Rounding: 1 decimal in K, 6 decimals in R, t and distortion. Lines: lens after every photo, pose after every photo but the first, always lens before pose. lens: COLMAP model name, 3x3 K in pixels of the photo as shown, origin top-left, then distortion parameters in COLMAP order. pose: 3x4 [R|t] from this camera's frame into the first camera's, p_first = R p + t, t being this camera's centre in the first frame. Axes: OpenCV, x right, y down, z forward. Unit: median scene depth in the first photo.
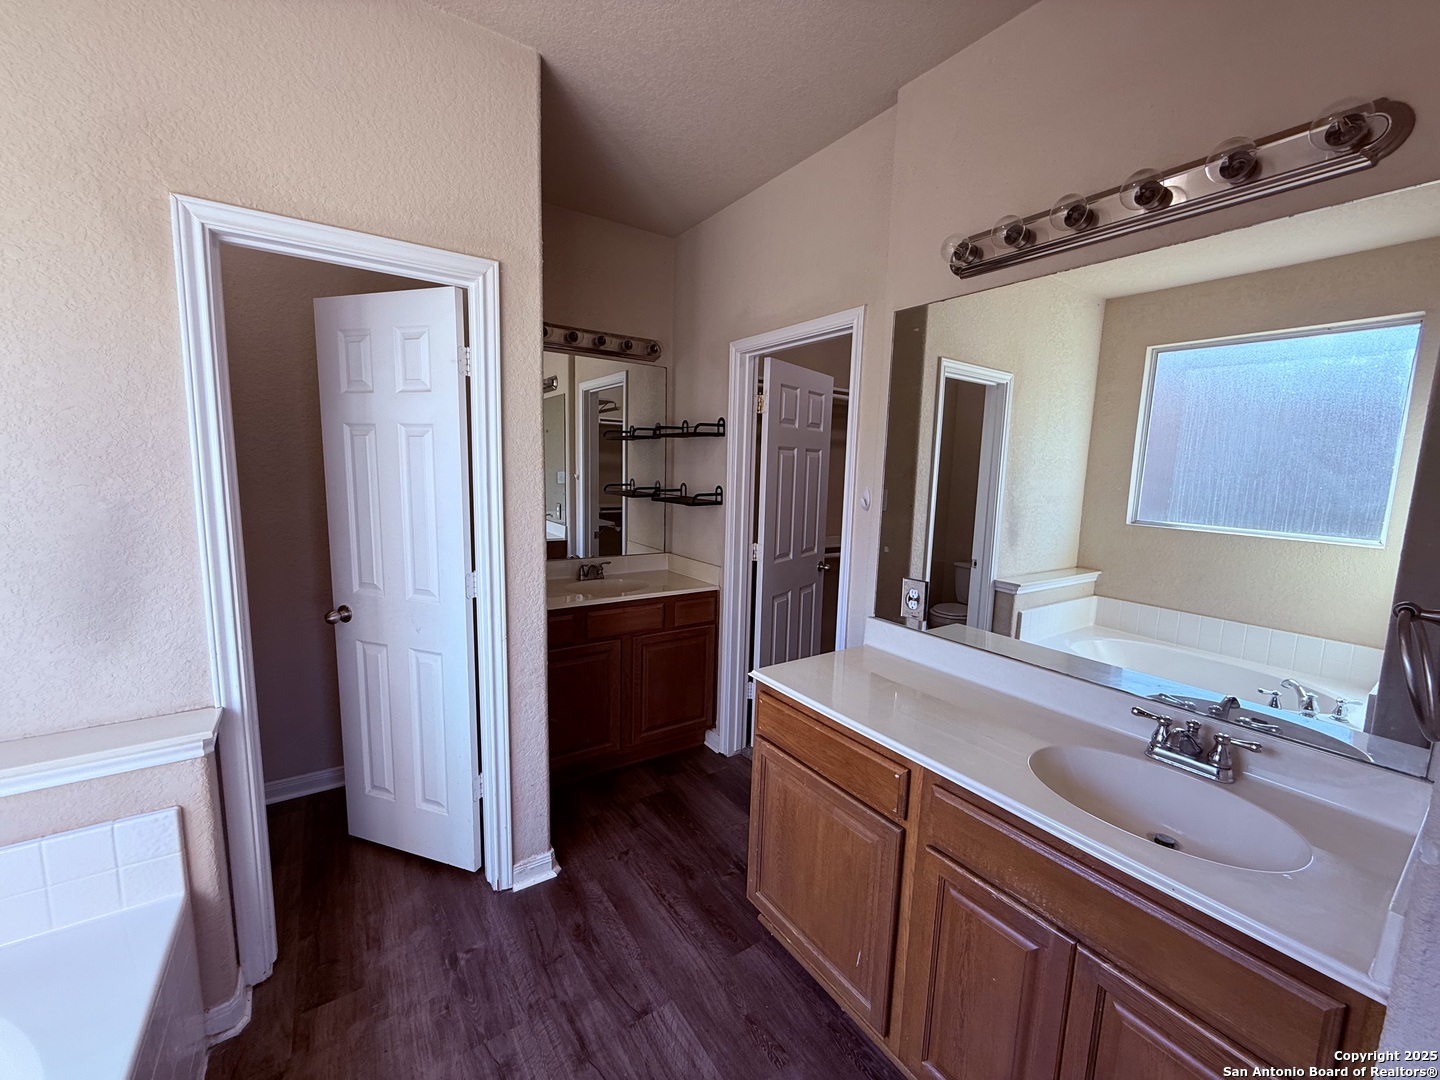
lens RADIAL K [[574.5, 0, 714.6], [0, 574.5, 540.5], [0, 0, 1]] dist [-0.000823, 0.000219]
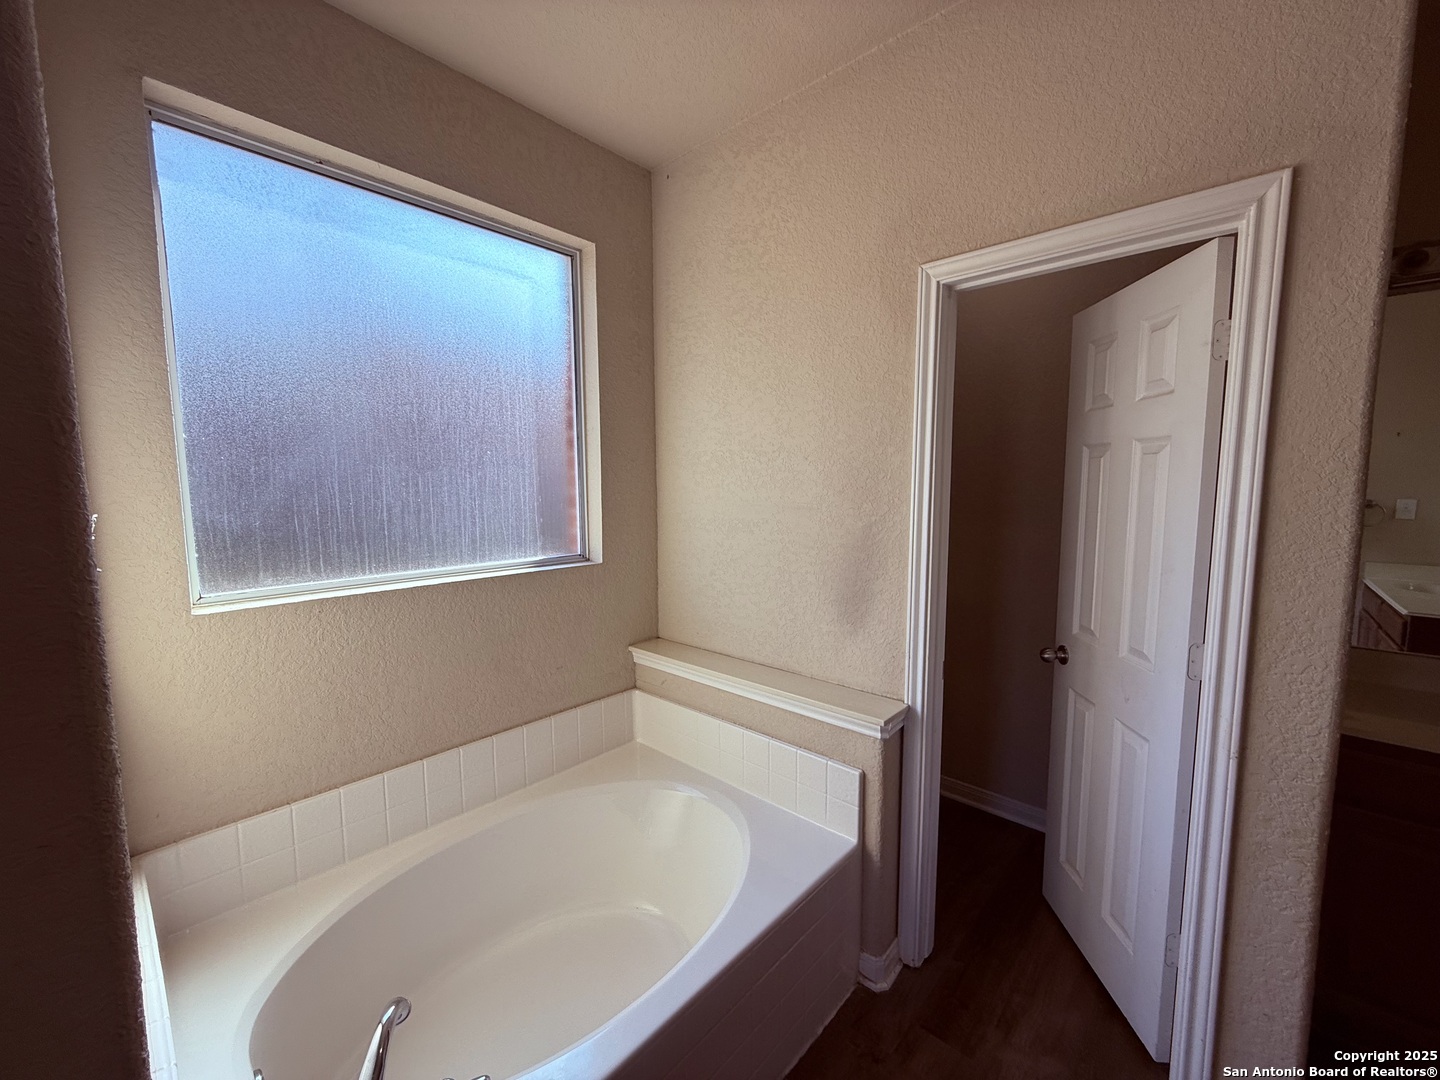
lens RADIAL K [[574.5, 0, 714.6], [0, 574.5, 540.5], [0, 0, 1]] dist [-0.000823, 0.000219]
pose [[0.232437, 0.069670, -0.970113, 0.135569], [-0.118185, 0.992063, 0.042930, -0.036297], [0.965404, 0.104675, 0.238827, 0.329387]]
